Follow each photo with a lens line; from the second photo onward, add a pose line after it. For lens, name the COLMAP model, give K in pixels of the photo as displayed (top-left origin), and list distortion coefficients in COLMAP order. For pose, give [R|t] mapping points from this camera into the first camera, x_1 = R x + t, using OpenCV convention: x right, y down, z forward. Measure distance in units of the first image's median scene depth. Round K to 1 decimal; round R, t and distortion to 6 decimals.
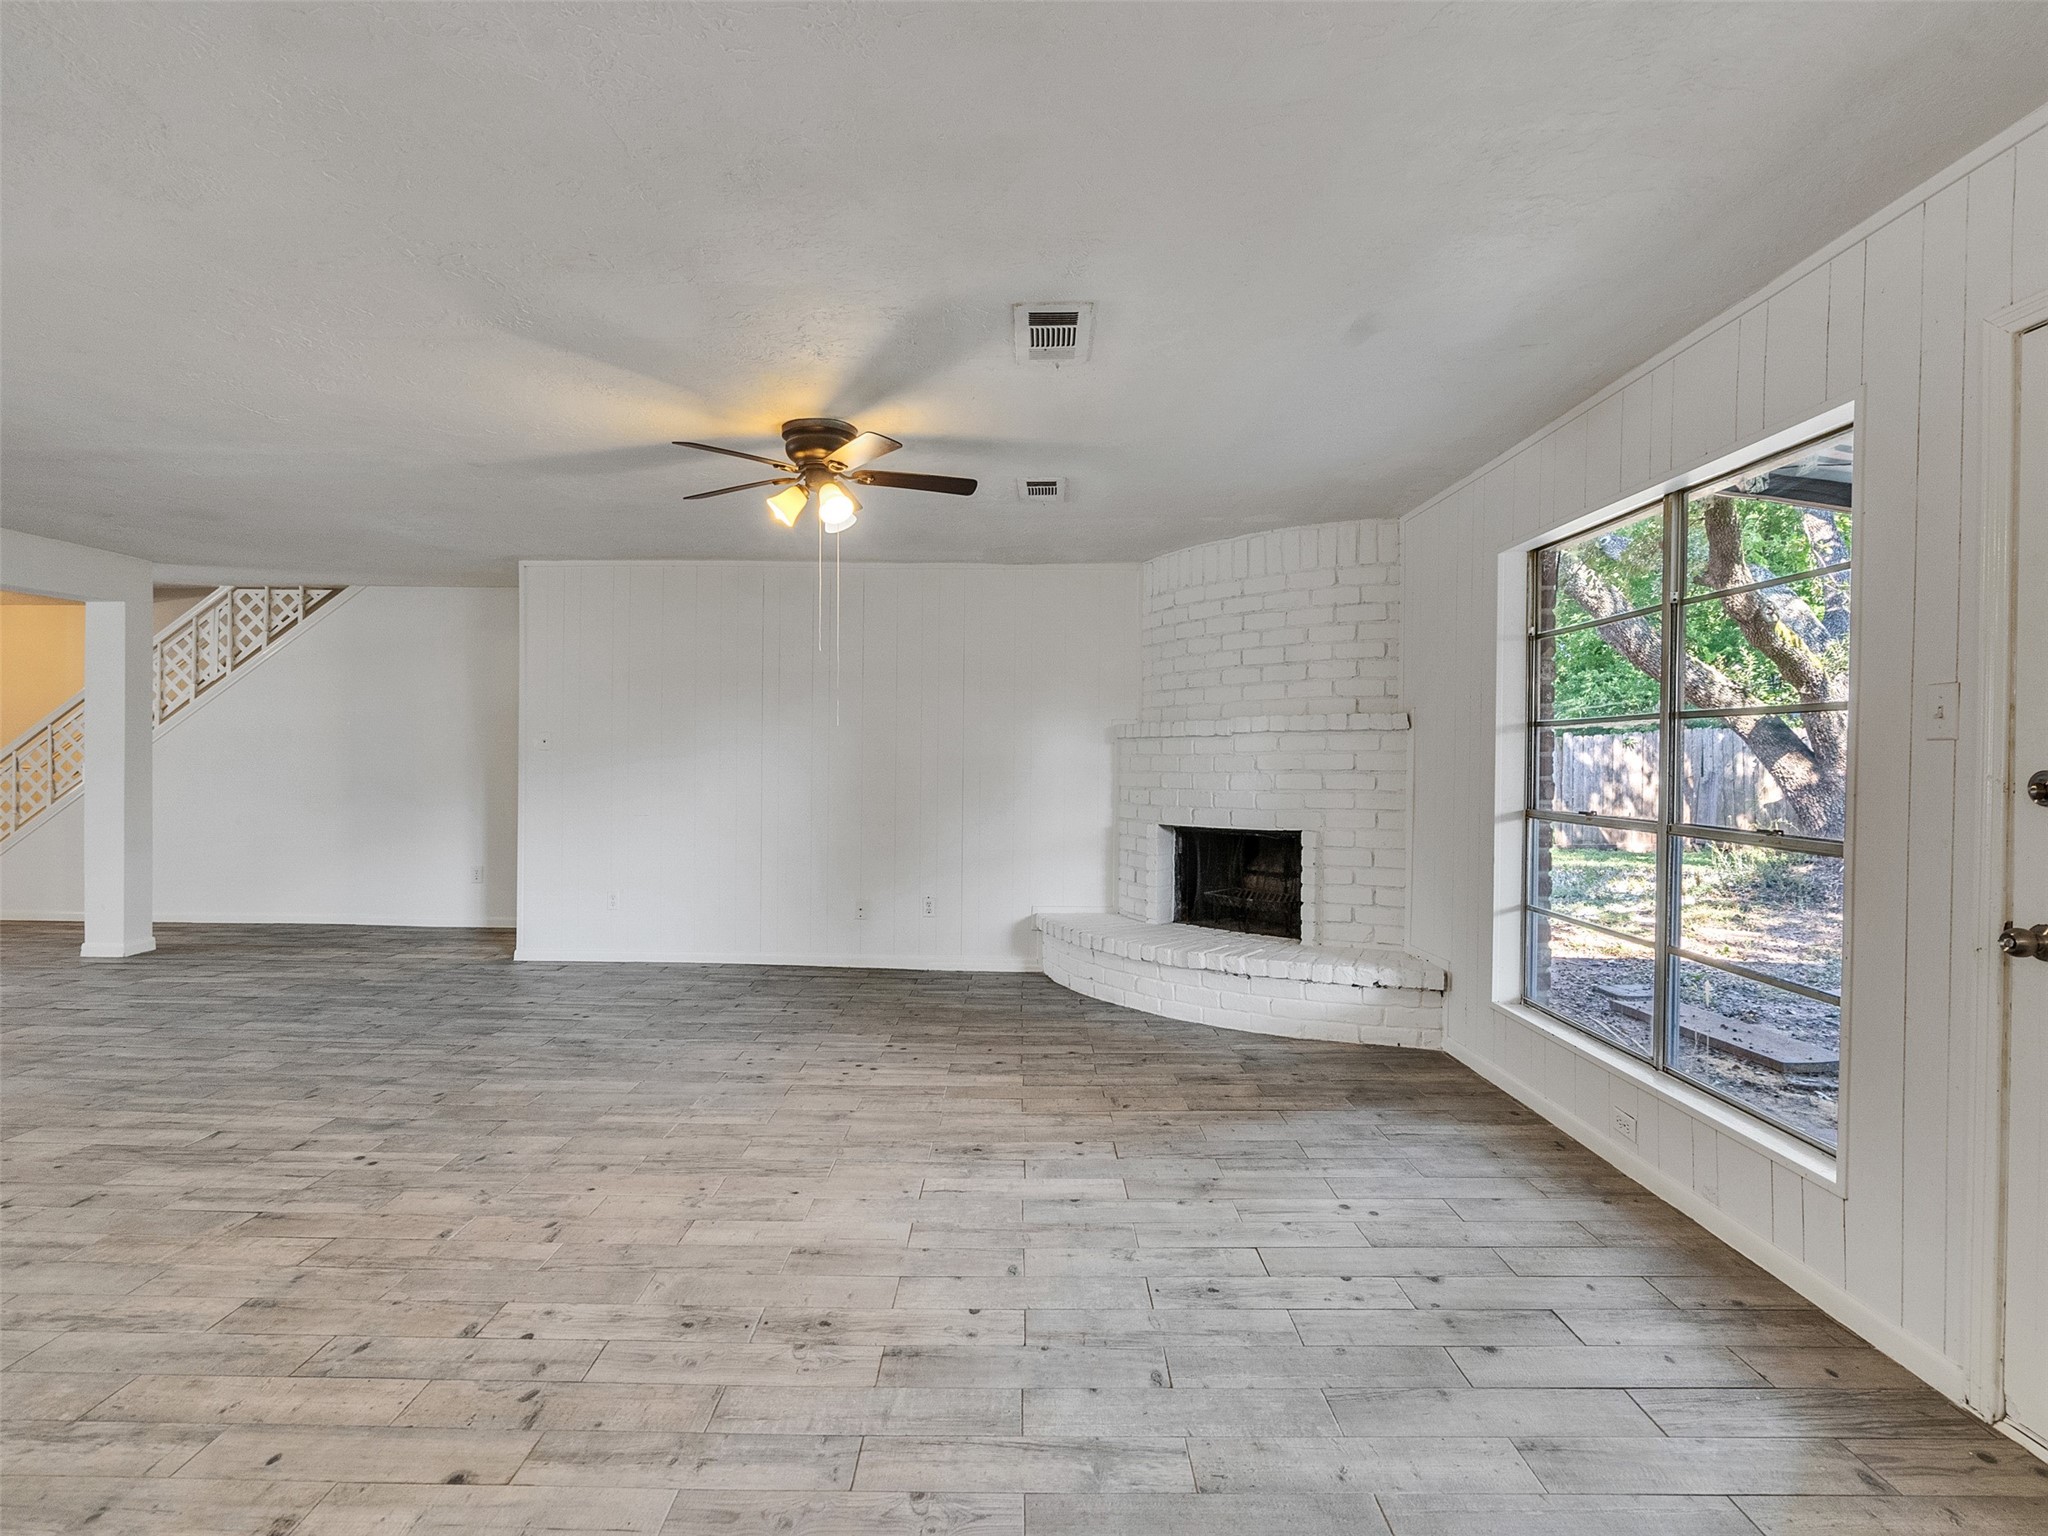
lens RADIAL K [[1101.1, 0, 983.1], [0, 1101.1, 774.2], [0, 0, 1]] dist [-0.001583, 0.000084]
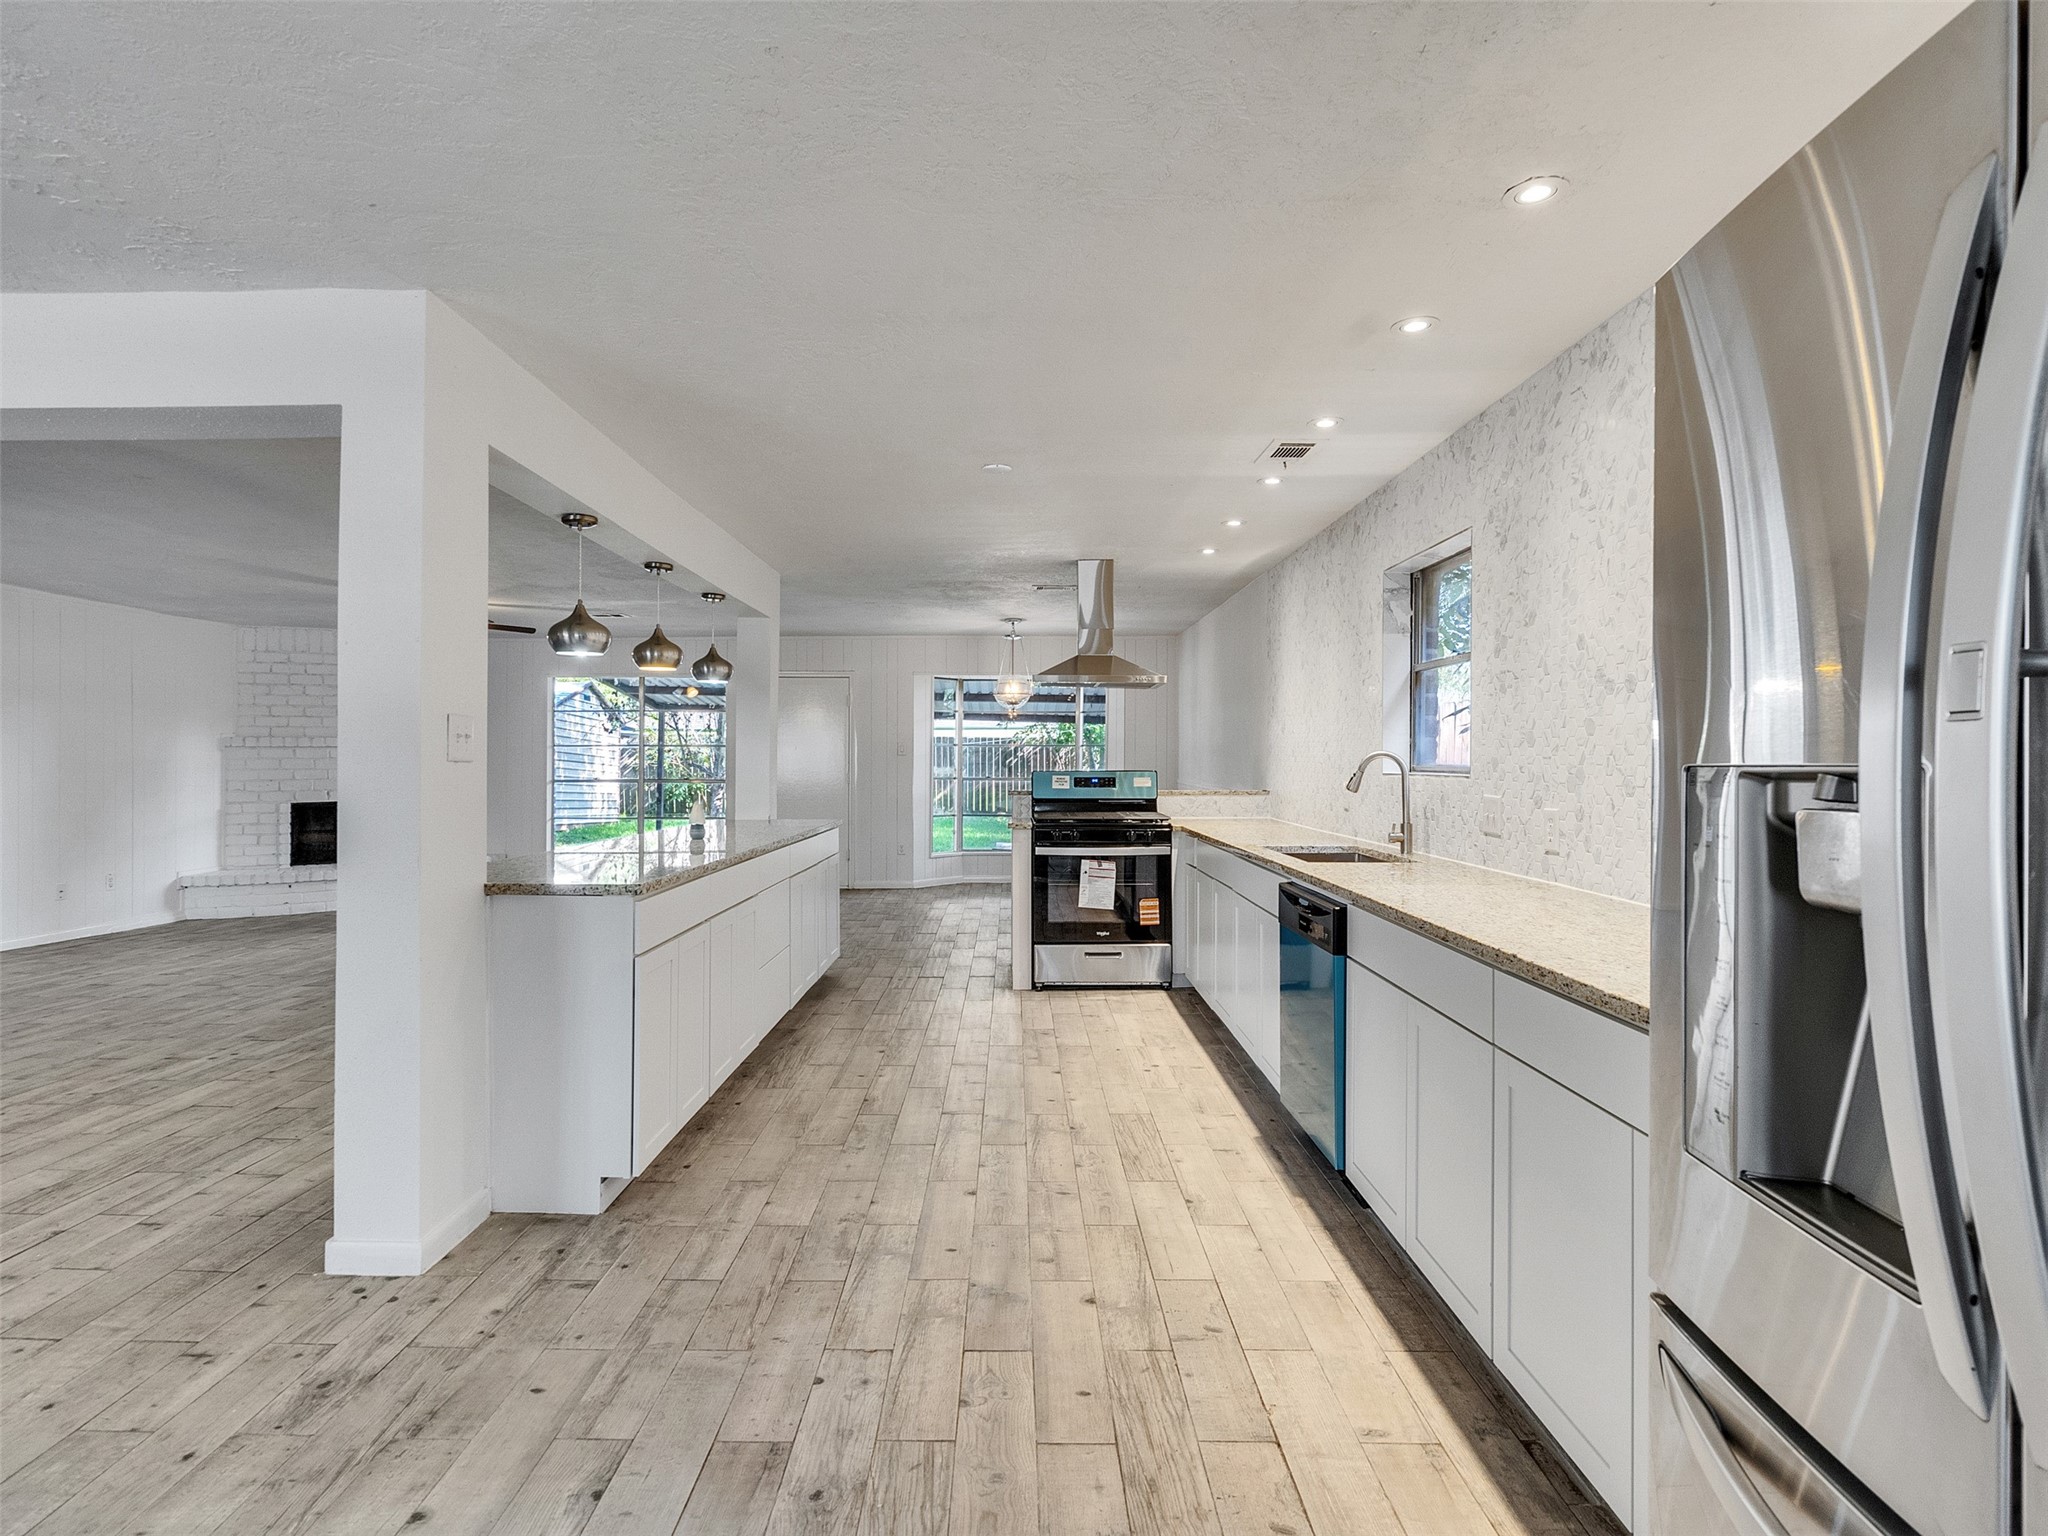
lens RADIAL K [[1042.9, 0, 1007.1], [0, 1042.9, 762.9], [0, 0, 1]] dist [0.000525, 0.001275]
pose [[-0.030227, -0.005690, 0.999527, -1.250862], [0.021888, 0.999740, 0.006353, 0.002015], [-0.999303, 0.022070, -0.030094, 0.031210]]
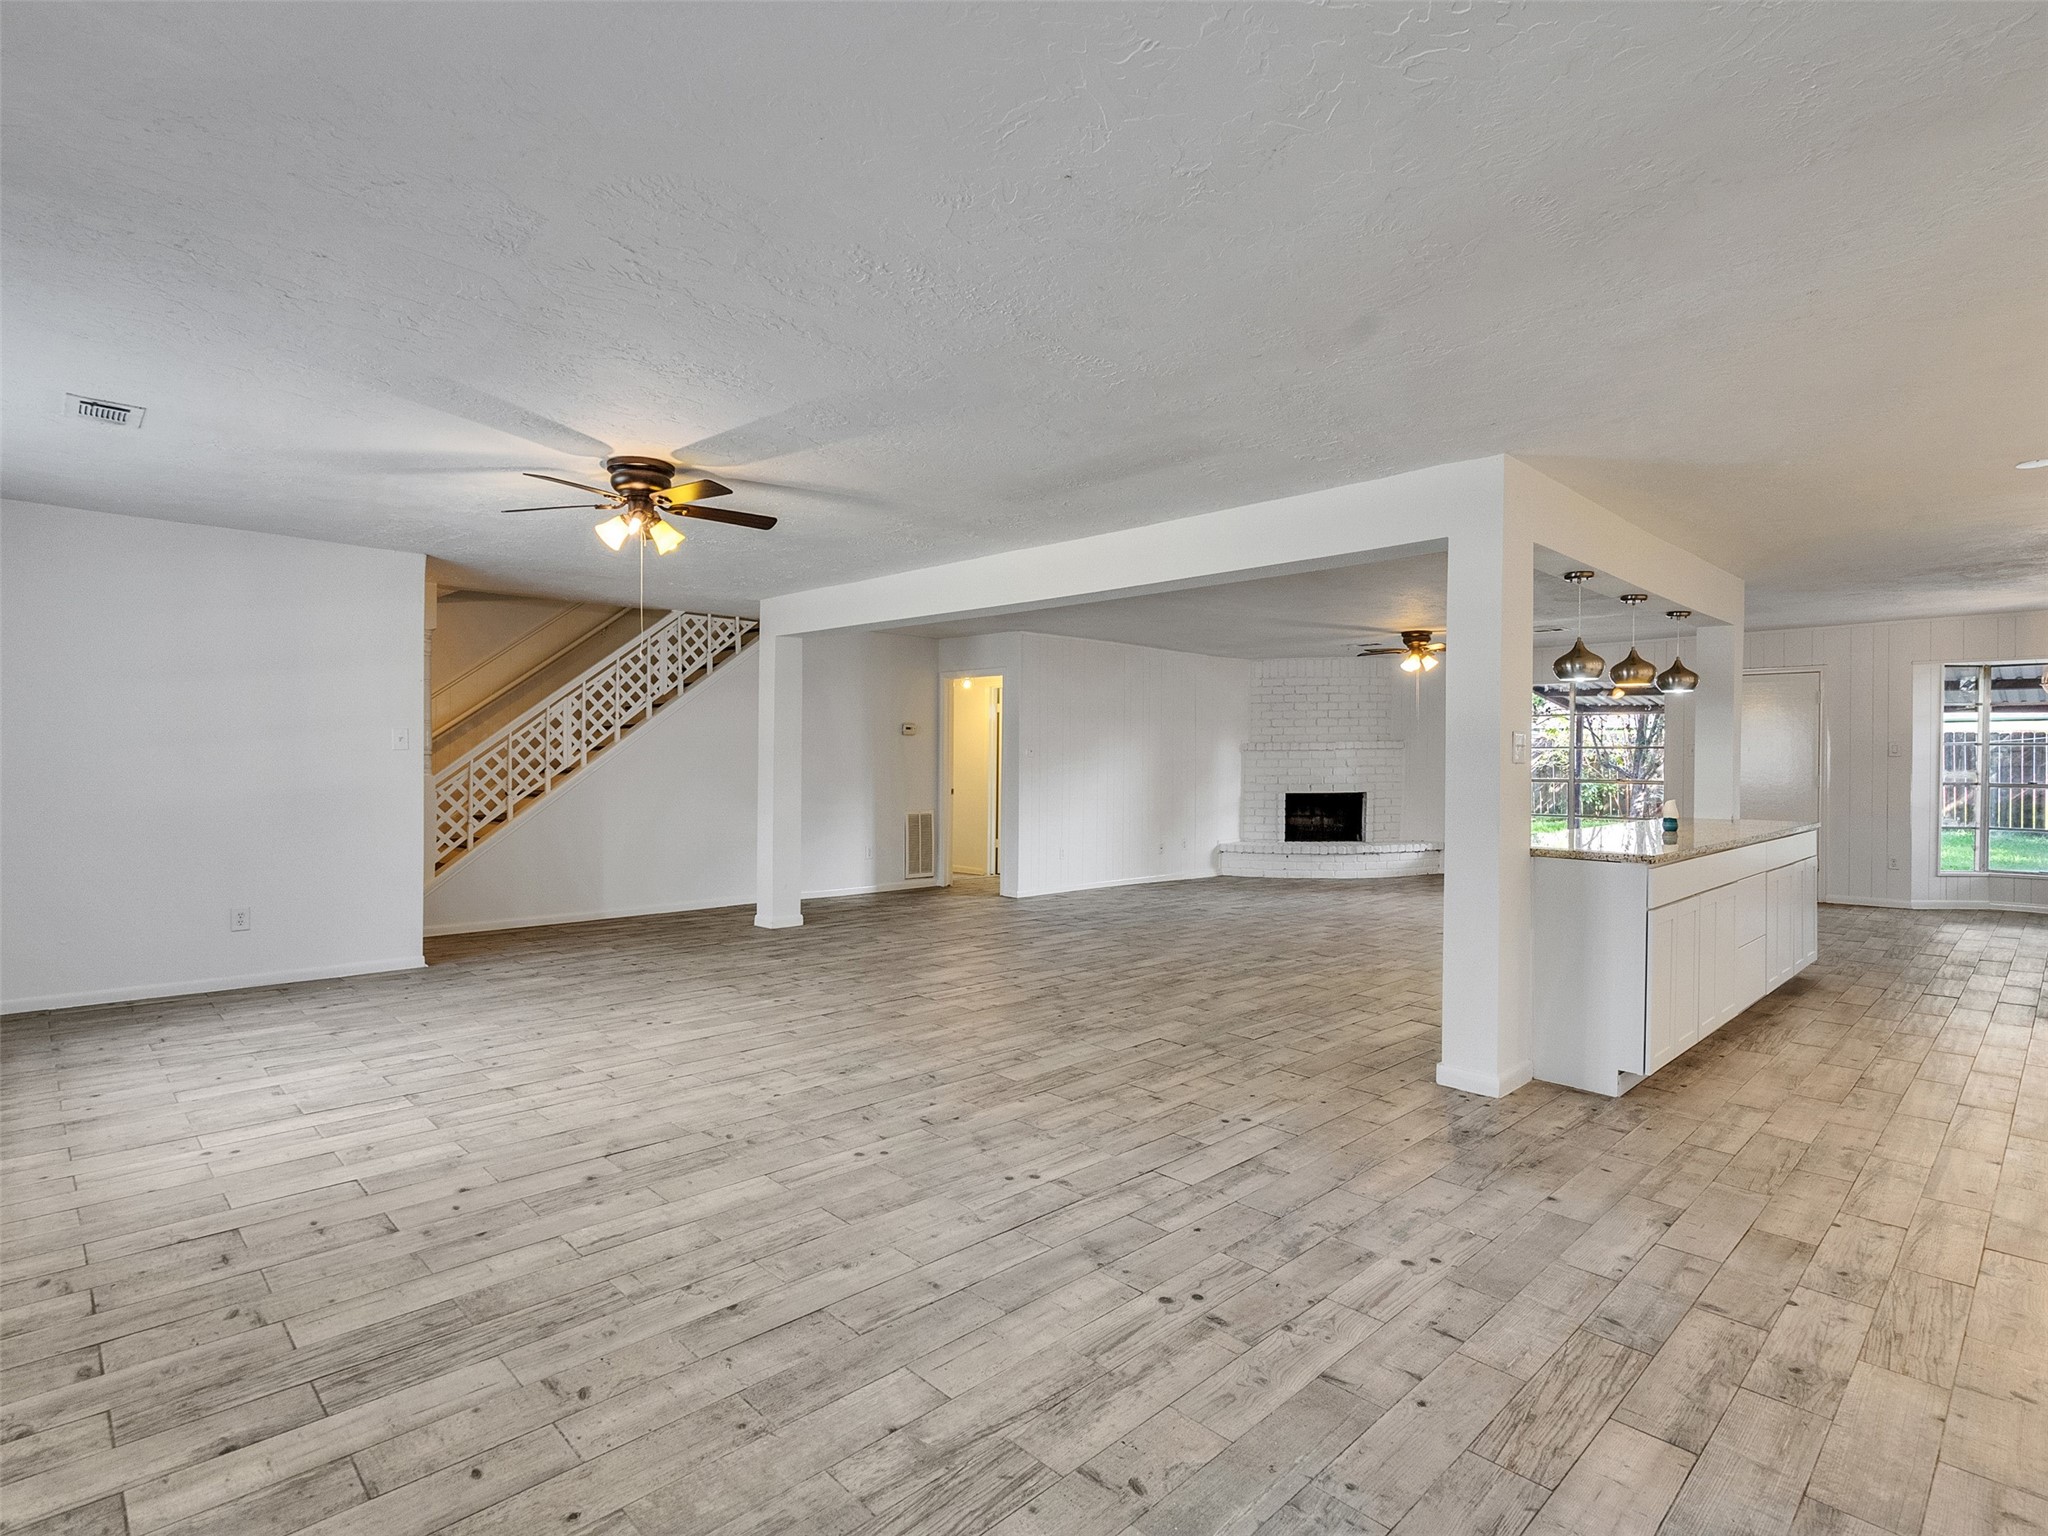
lens RADIAL K [[1042.9, 0, 1007.1], [0, 1042.9, 762.9], [0, 0, 1]] dist [0.000525, 0.001275]
pose [[0.694833, -0.004134, 0.719159, -1.476782], [0.016070, 0.999823, -0.009778, 0.000285], [-0.718991, 0.018351, 0.694777, 0.026622]]
